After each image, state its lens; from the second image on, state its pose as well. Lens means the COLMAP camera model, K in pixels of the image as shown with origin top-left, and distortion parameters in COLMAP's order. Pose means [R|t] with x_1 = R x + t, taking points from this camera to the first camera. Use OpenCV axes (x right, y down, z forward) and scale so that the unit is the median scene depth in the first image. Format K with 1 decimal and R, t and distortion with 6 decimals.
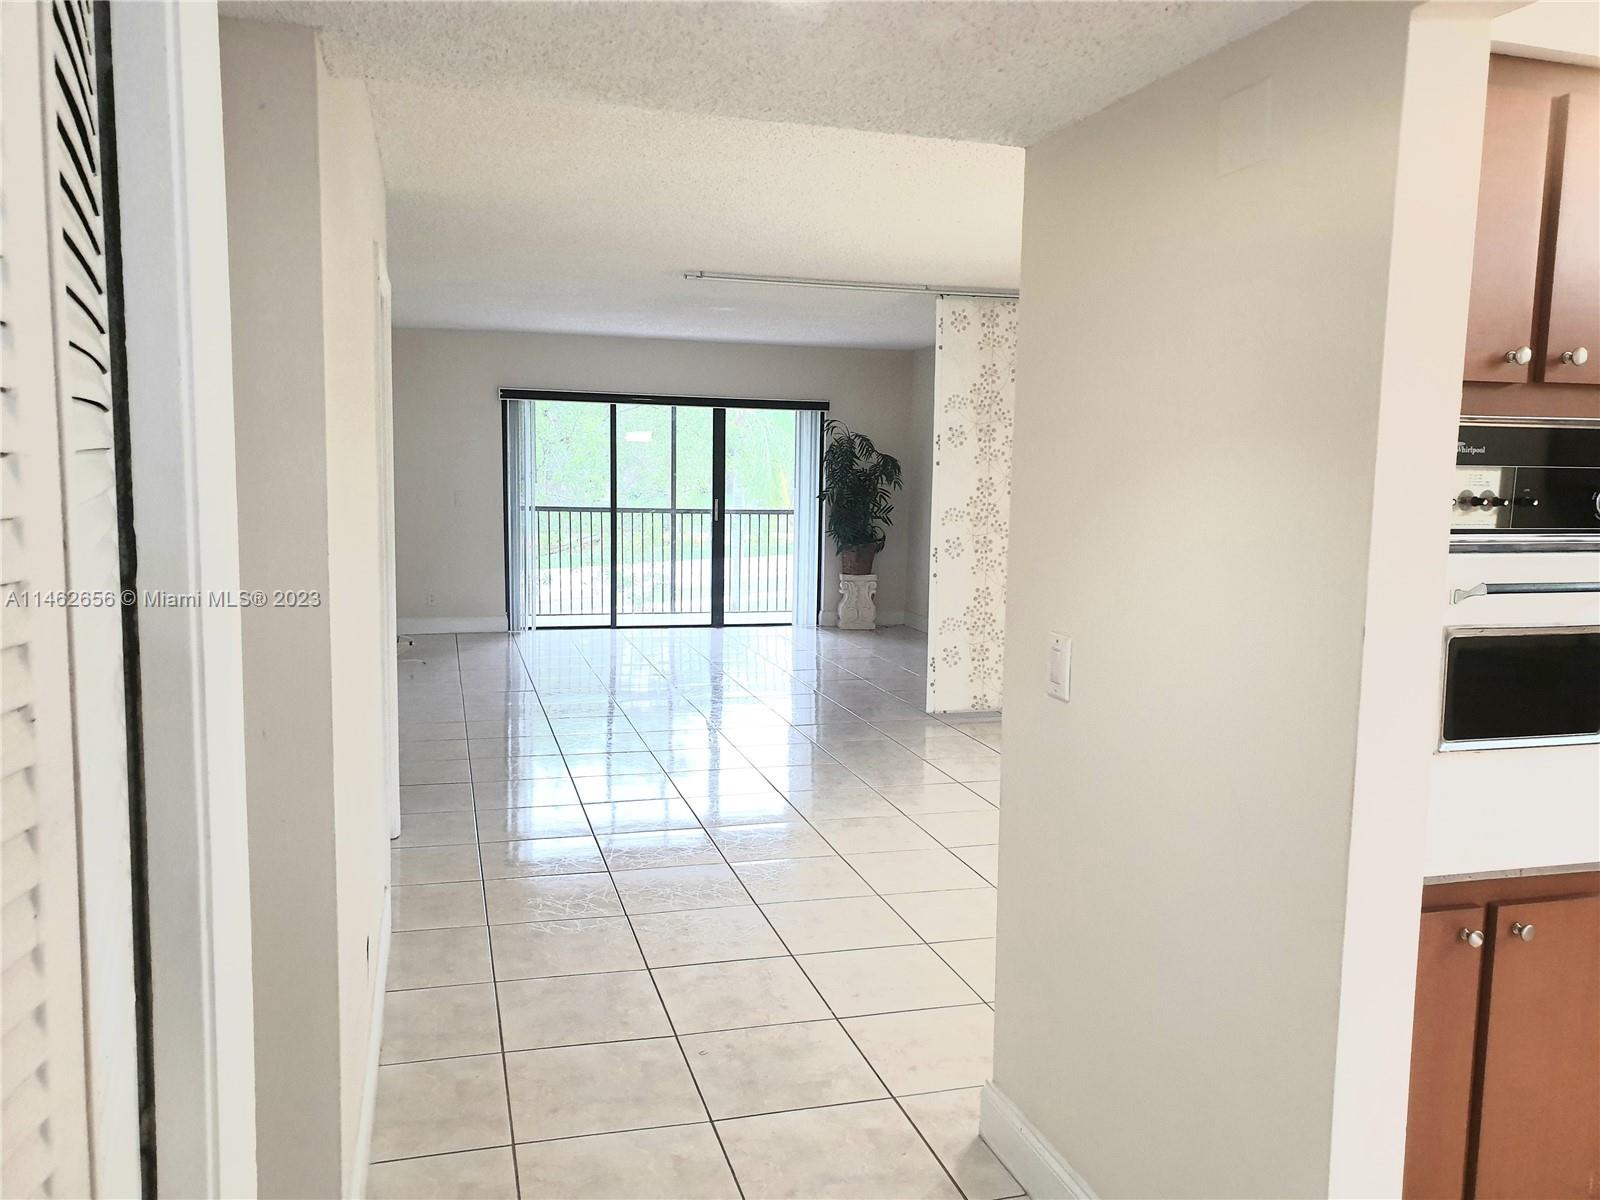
lens RADIAL K [[1283.4, 0, 799.3], [0, 1283.4, 606.3], [0, 0, 1]] dist [0.191591, -0.477406]
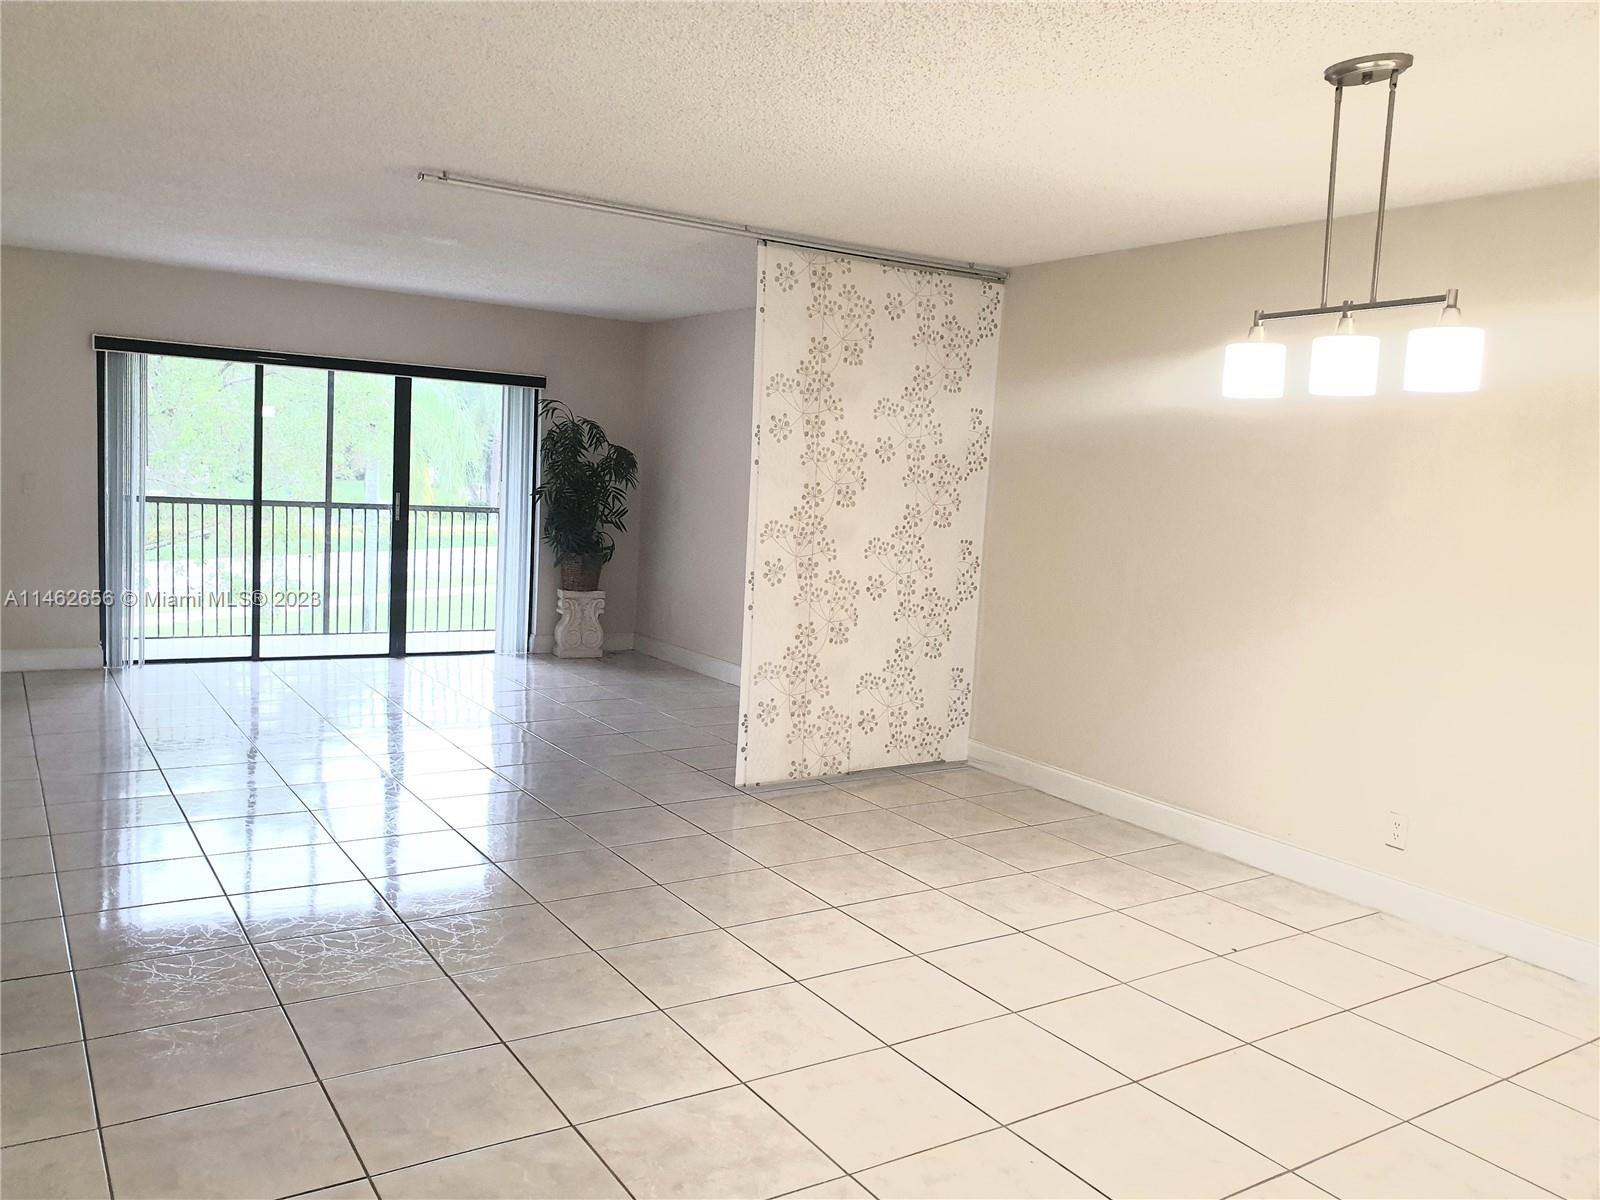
lens RADIAL K [[1283.4, 0, 799.3], [0, 1283.4, 606.3], [0, 0, 1]] dist [0.191591, -0.477406]
pose [[0.957919, 0.004050, 0.287009, -0.059344], [-0.005262, 0.999980, 0.003454, -0.019005], [-0.286990, -0.004819, 0.957922, 0.176783]]
